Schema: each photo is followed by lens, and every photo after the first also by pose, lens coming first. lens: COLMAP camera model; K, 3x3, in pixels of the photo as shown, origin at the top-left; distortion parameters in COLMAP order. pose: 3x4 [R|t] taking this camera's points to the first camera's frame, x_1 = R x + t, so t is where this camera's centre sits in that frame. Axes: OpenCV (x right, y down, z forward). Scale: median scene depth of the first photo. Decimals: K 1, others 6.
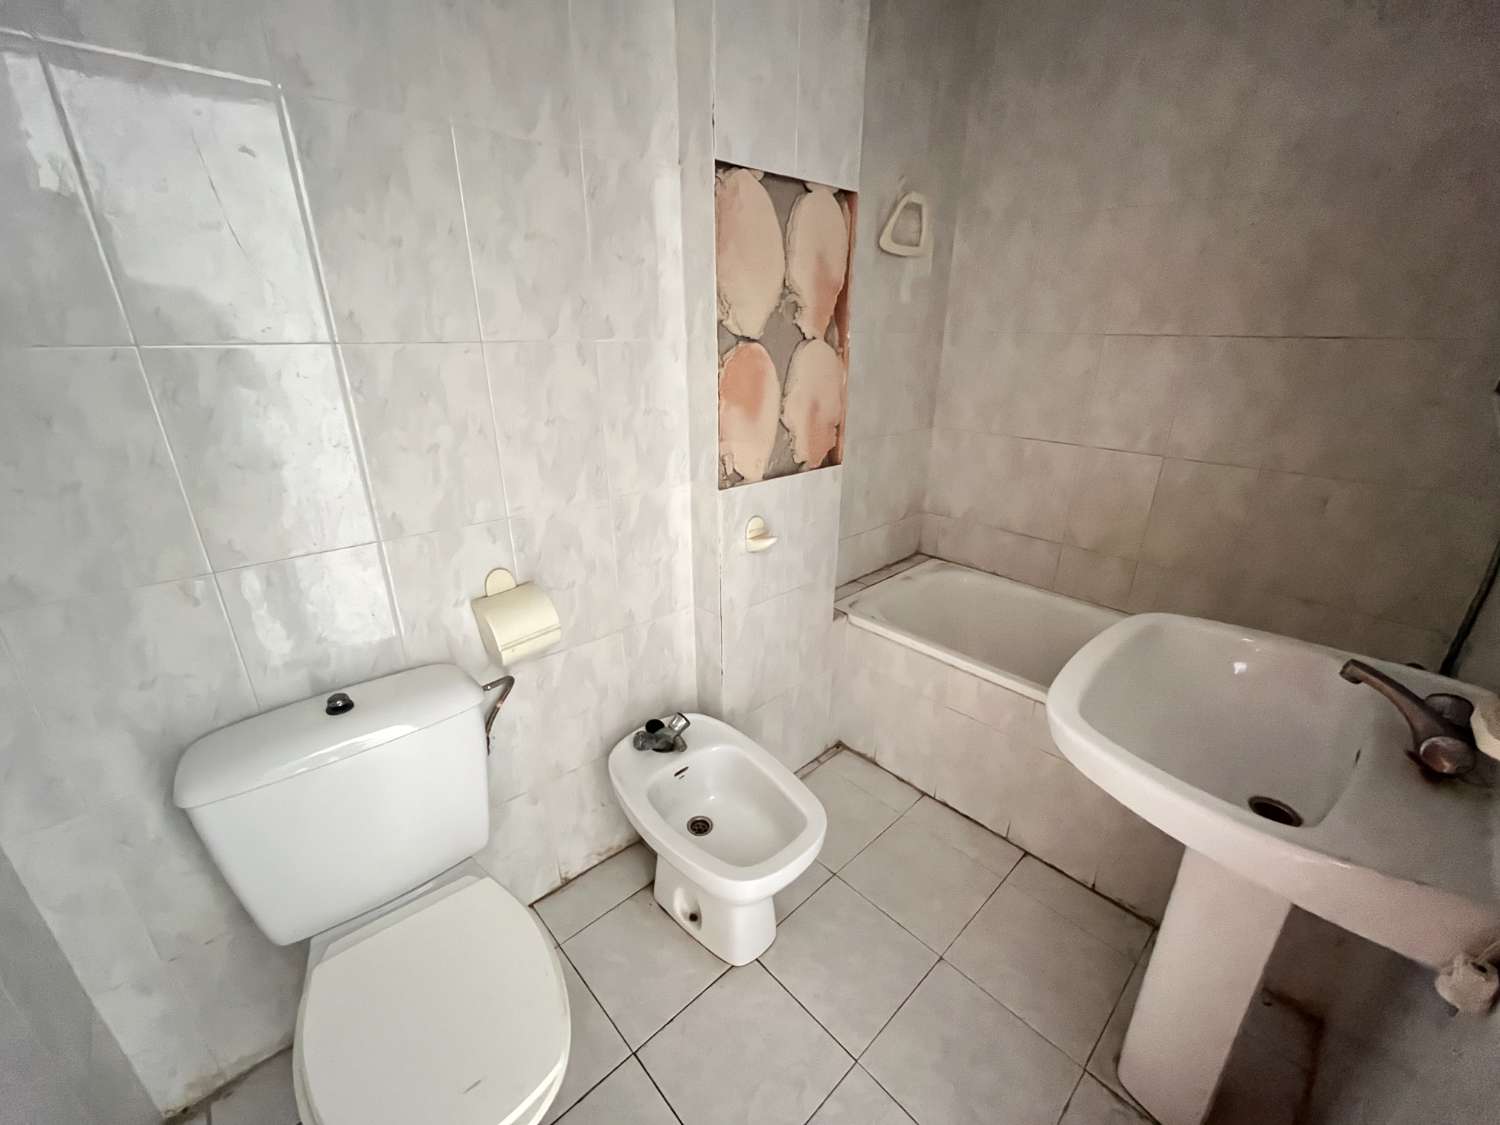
lens RADIAL K [[607.7, 0, 746.7], [0, 607.7, 564.7], [0, 0, 1]] dist [-0.002246, -0.000335]
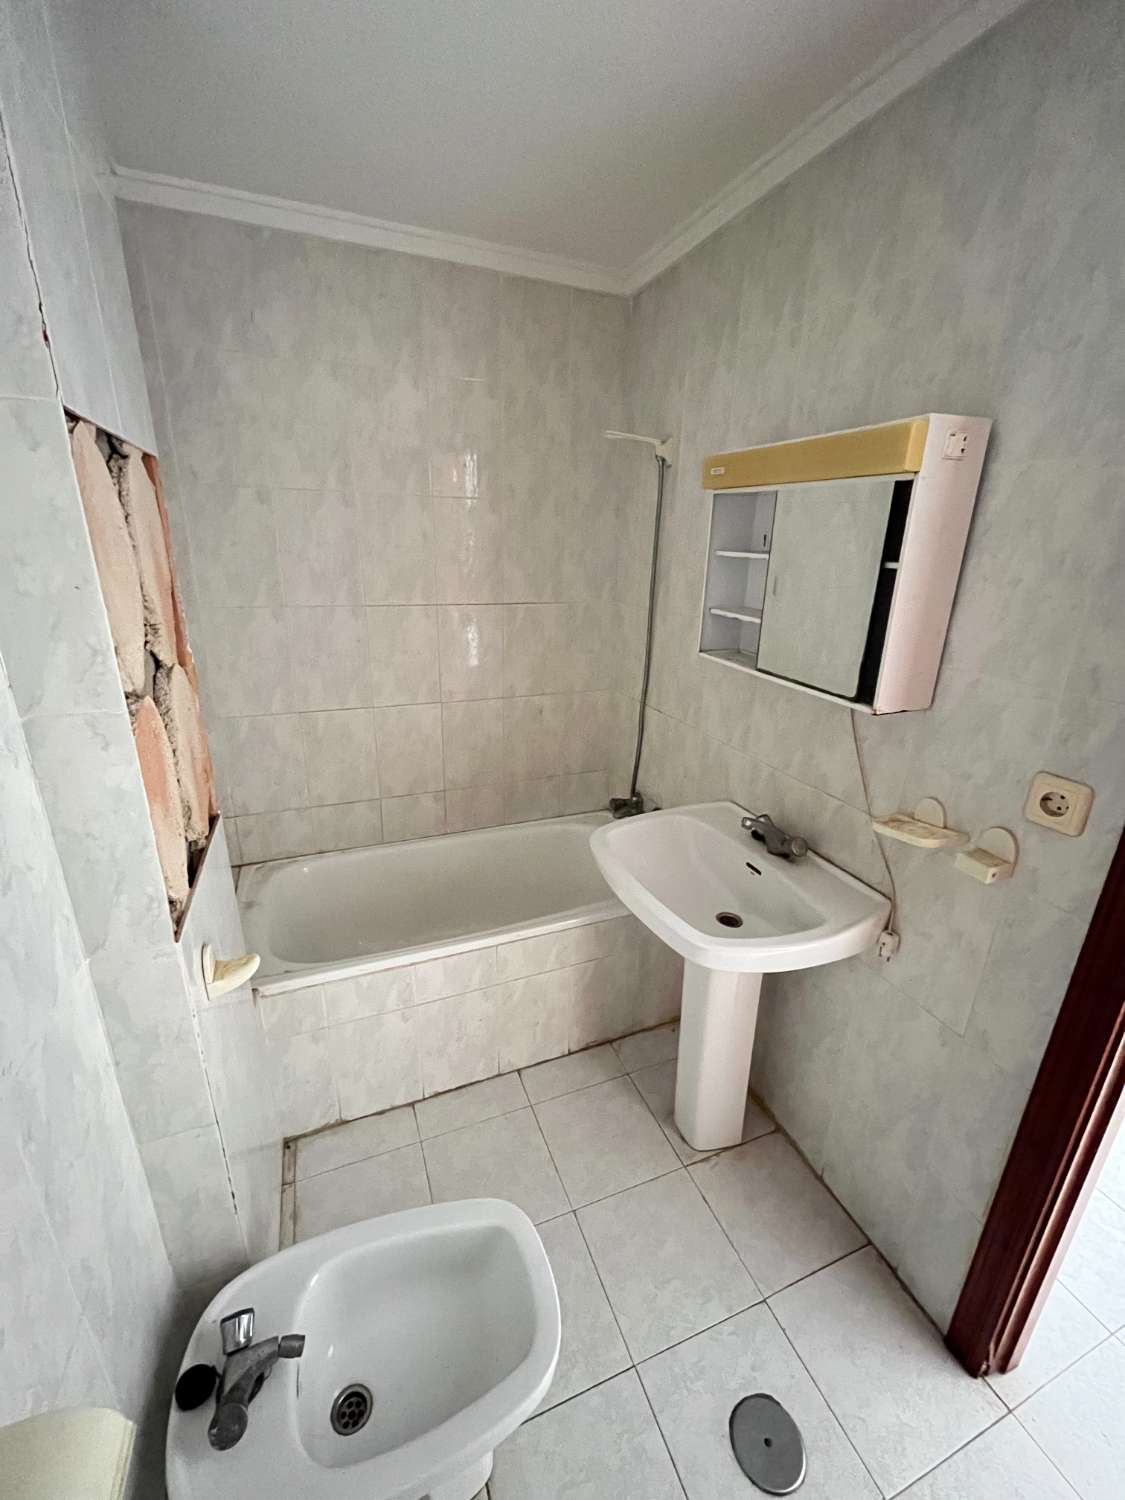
lens RADIAL K [[607.7, 0, 556.4], [0, 607.7, 748.9], [0, 0, 1]] dist [-0.002246, -0.000335]
pose [[0.373430, -0.291931, 0.880526, -0.290391], [0.325706, 0.930024, 0.170210, -0.216684], [-0.868600, 0.223231, 0.442383, 0.290617]]
